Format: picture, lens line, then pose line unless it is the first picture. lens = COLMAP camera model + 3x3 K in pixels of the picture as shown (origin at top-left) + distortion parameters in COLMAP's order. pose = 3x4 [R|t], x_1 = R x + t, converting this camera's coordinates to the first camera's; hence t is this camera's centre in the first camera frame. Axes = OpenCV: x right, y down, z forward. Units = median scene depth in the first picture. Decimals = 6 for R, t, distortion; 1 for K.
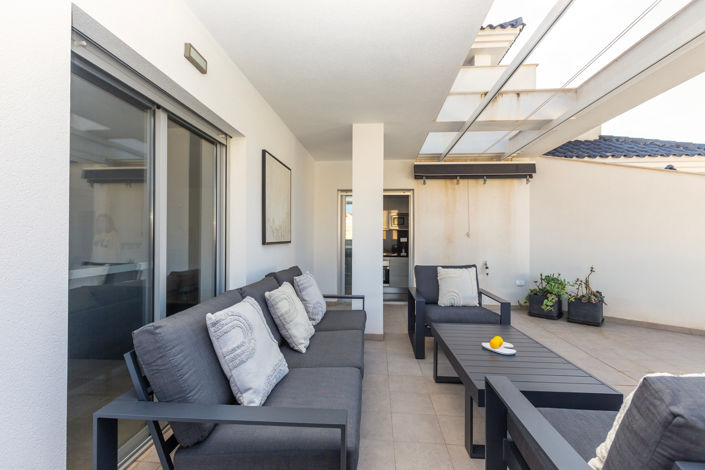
lens RADIAL K [[313.9, 0, 352.5], [0, 313.9, 235.0], [0, 0, 1]] dist [0.001608, 0.000089]
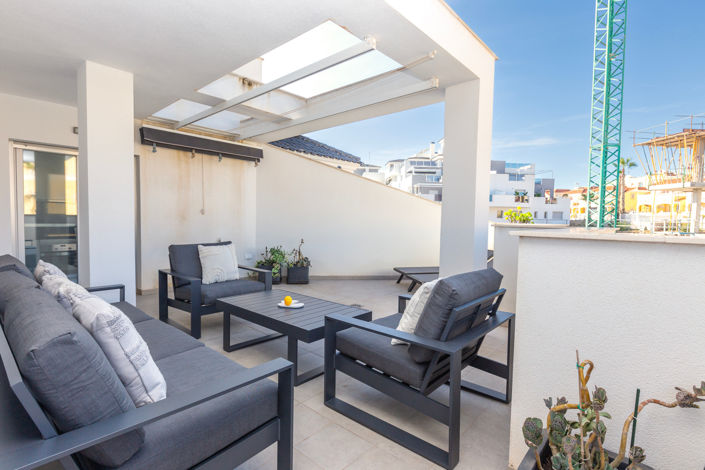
lens RADIAL K [[348.7, 0, 334.2], [0, 348.7, 232.9], [0, 0, 1]] dist [-0.000057, 0.000124]
pose [[0.632835, -0.026605, 0.773829, -0.254547], [-0.022981, 0.998324, 0.053116, -0.002531], [-0.773945, -0.051397, 0.631163, -0.000558]]
